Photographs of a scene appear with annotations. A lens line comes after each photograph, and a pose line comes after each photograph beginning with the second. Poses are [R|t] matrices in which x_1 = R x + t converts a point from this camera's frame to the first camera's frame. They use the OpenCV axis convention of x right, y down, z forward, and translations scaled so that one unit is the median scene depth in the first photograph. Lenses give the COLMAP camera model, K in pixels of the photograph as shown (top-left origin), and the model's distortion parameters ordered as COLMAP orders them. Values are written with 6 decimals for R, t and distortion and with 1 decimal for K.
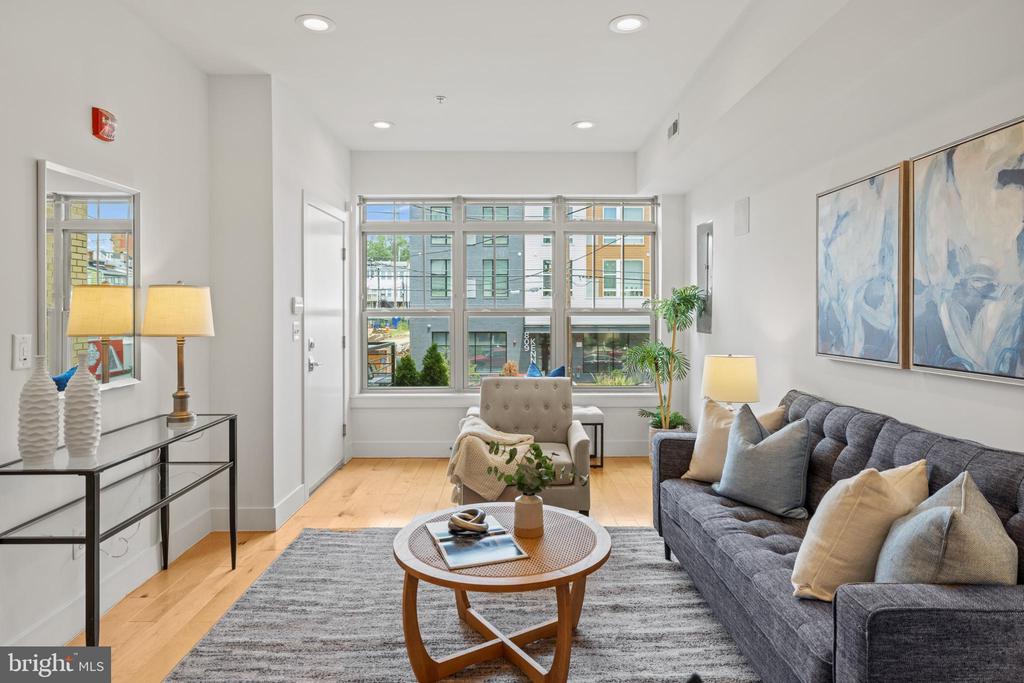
lens RADIAL K [[608.0, 0, 515.8], [0, 608.0, 309.5], [0, 0, 1]] dist [-0.000239, -0.001607]
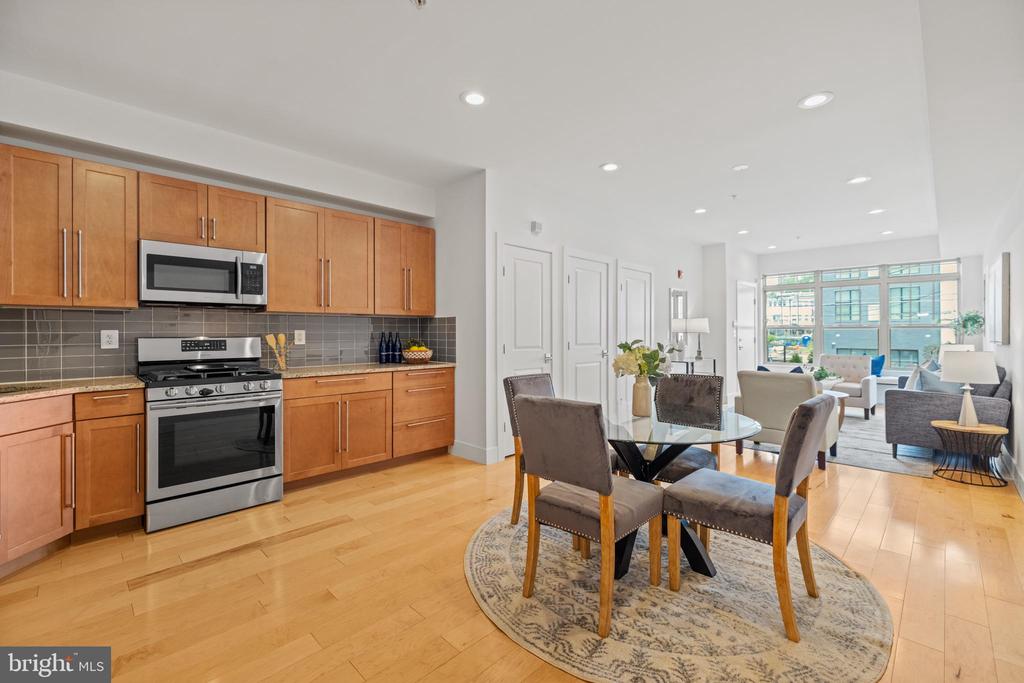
lens RADIAL K [[435.7, 0, 501.7], [0, 435.7, 329.8], [0, 0, 1]] dist [-0.001110, -0.001339]
pose [[0.689291, -0.004605, -0.724470, 0.431433], [0.000532, 0.999983, -0.005850, 0.039908], [0.724485, 0.003647, 0.689281, -1.428763]]
